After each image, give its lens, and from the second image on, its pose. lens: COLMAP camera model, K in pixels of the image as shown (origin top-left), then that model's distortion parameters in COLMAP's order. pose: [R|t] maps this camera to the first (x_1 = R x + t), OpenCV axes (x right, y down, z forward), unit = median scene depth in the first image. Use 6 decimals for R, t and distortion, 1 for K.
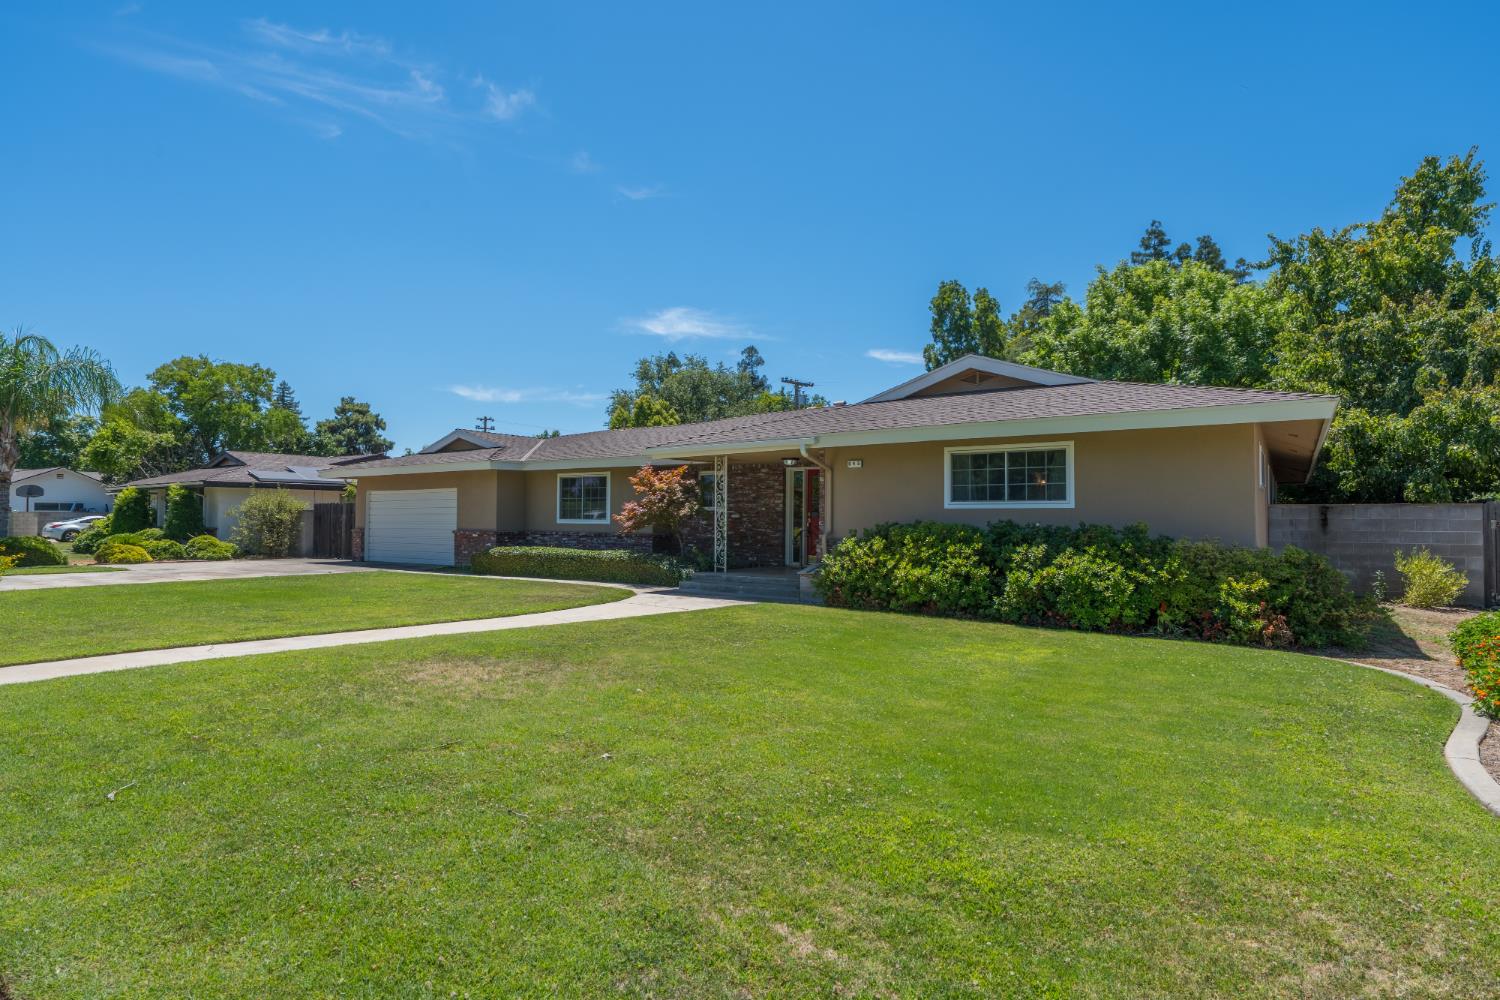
lens RADIAL K [[764.0, 0, 750.0], [0, 764.0, 500.0], [0, 0, 1]] dist [0.012604, -0.000024]
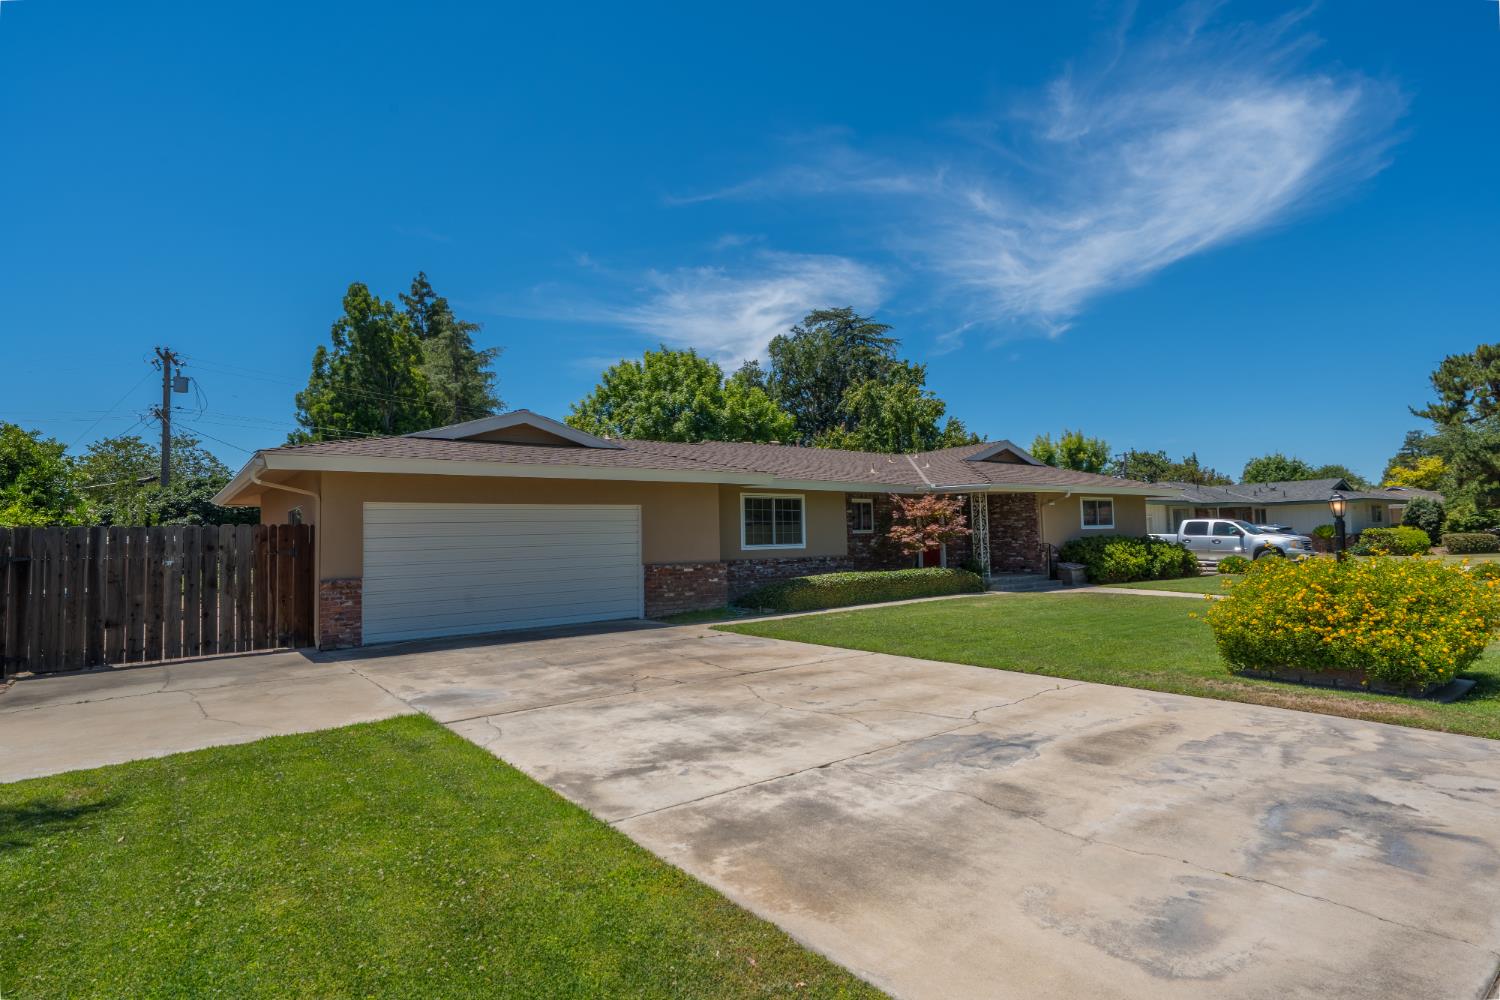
lens RADIAL K [[764.0, 0, 750.0], [0, 764.0, 500.0], [0, 0, 1]] dist [0.012604, -0.000024]
pose [[0.296116, 0.042707, 0.954197, -1.442107], [0.005247, 0.998912, -0.046337, 0.018163], [-0.955138, 0.018727, 0.295570, 0.991975]]
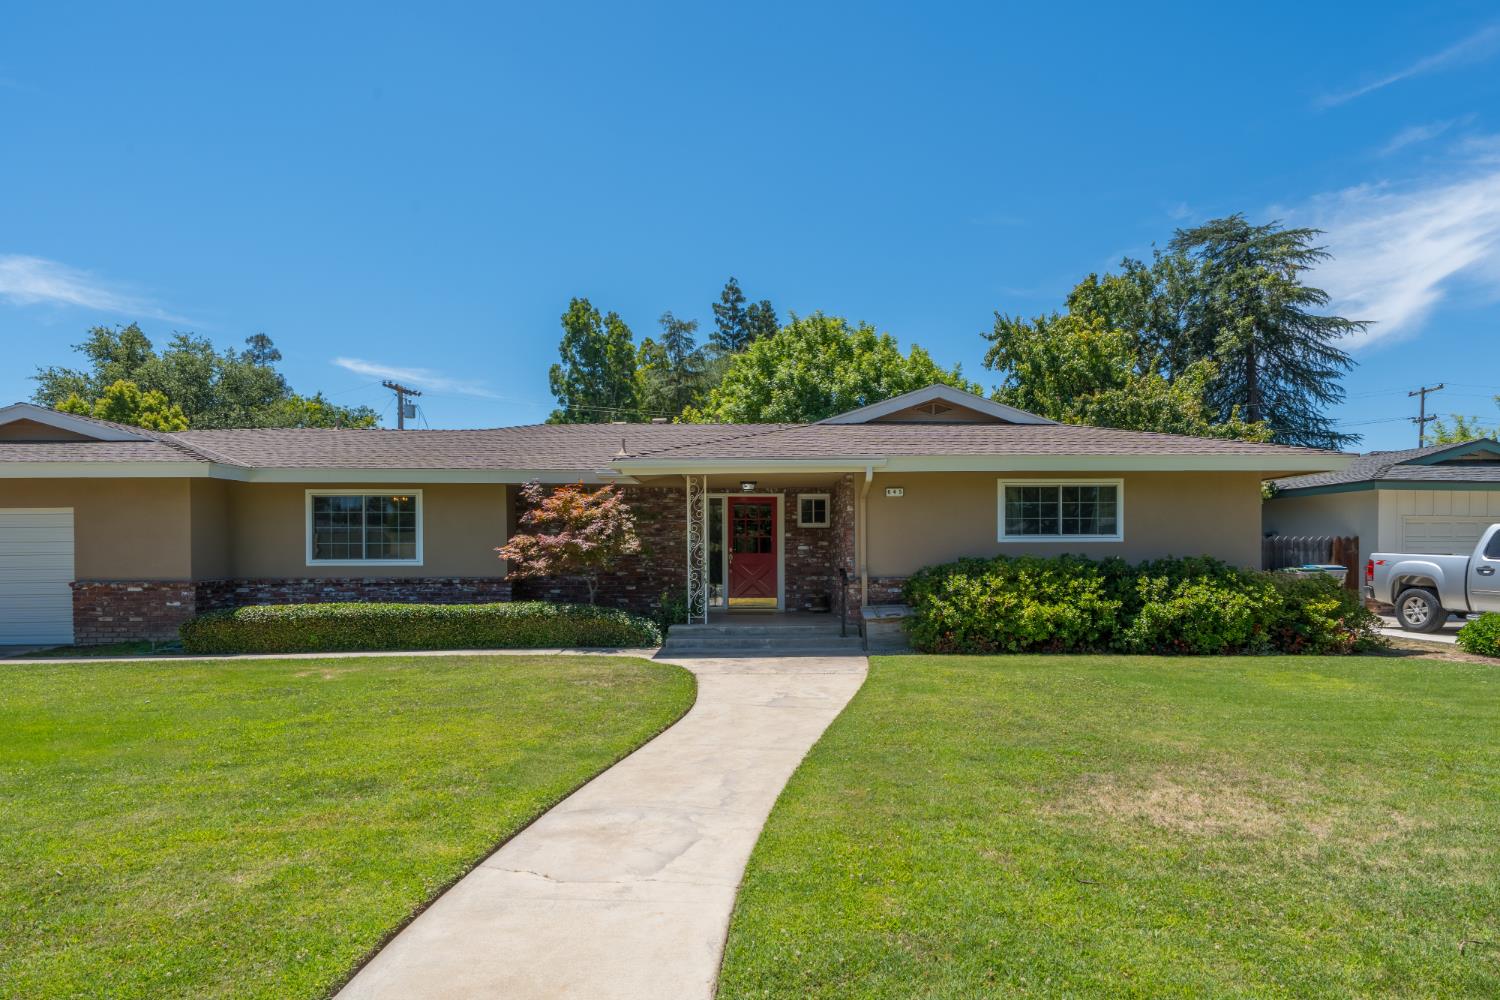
lens RADIAL K [[795.2, 0, 754.9], [0, 795.2, 552.0], [0, 0, 1]] dist [0.011968, -0.000055]
pose [[0.800437, -0.006708, 0.599380, -0.475891], [-0.005293, 0.999819, 0.018259, 0.005275], [-0.599394, -0.017788, 0.800257, 0.307916]]
